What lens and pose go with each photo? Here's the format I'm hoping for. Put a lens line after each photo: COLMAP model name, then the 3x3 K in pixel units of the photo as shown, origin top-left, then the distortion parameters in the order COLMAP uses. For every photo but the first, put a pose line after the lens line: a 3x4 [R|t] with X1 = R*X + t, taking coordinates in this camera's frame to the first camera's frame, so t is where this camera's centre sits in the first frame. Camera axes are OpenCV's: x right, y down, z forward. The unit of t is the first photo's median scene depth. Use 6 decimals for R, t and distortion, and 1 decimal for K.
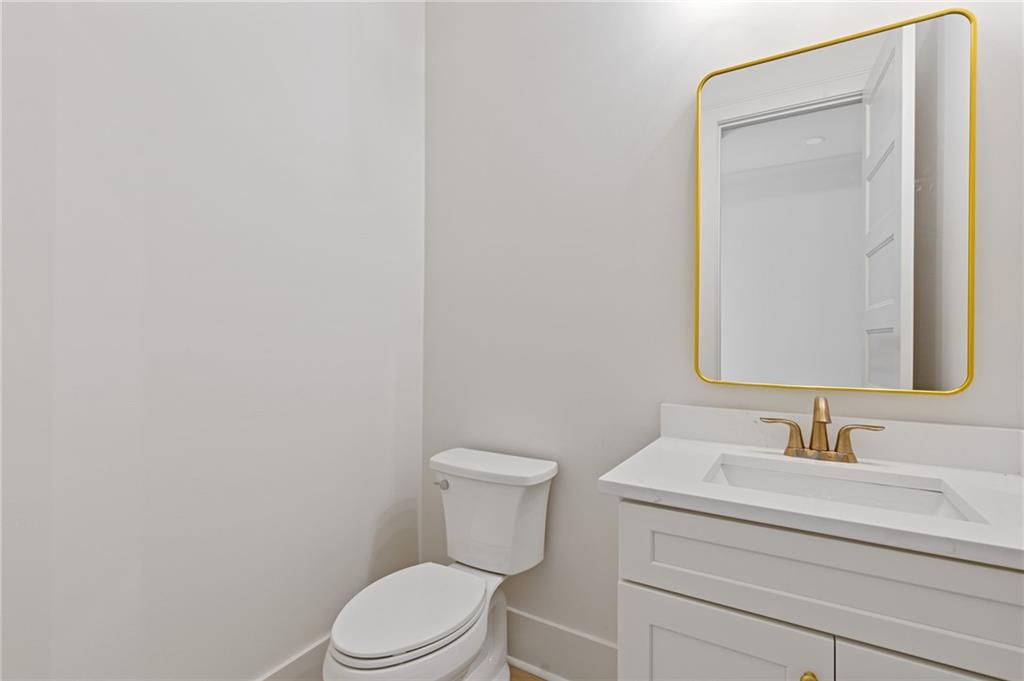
lens RADIAL K [[466.9, 0, 537.8], [0, 466.9, 333.4], [0, 0, 1]] dist [0.008577, -0.001592]
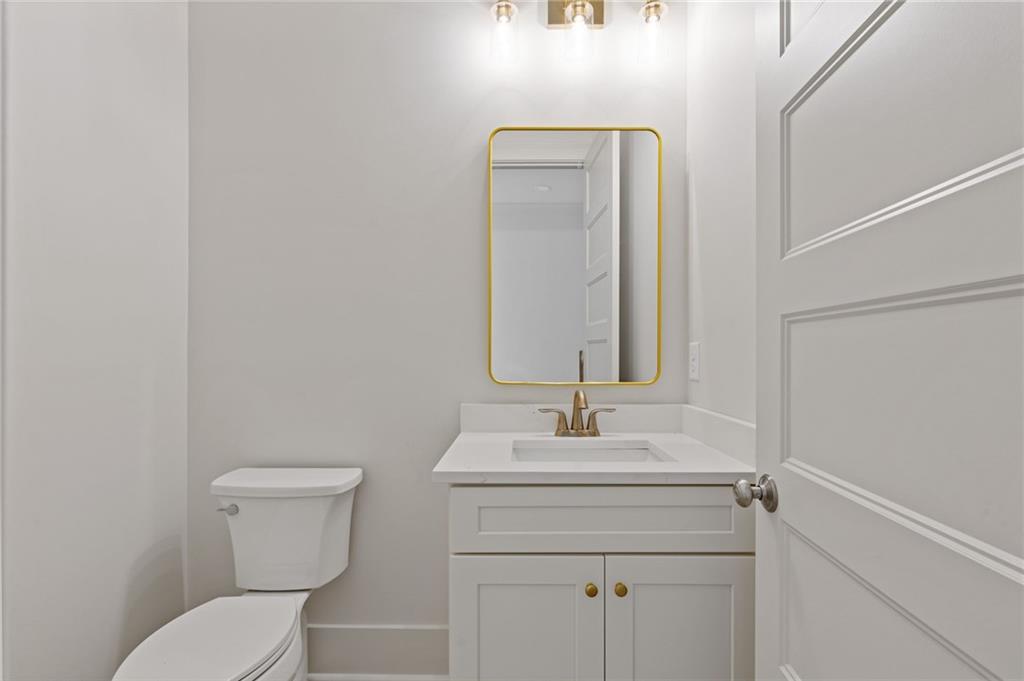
lens RADIAL K [[466.9, 0, 515.4], [0, 466.9, 346.3], [0, 0, 1]] dist [0.008577, -0.001592]
pose [[0.861791, 0.000791, 0.507263, -0.207805], [-0.003508, 0.999984, 0.004400, 0.003408], [-0.507252, -0.005571, 0.861780, -0.058722]]
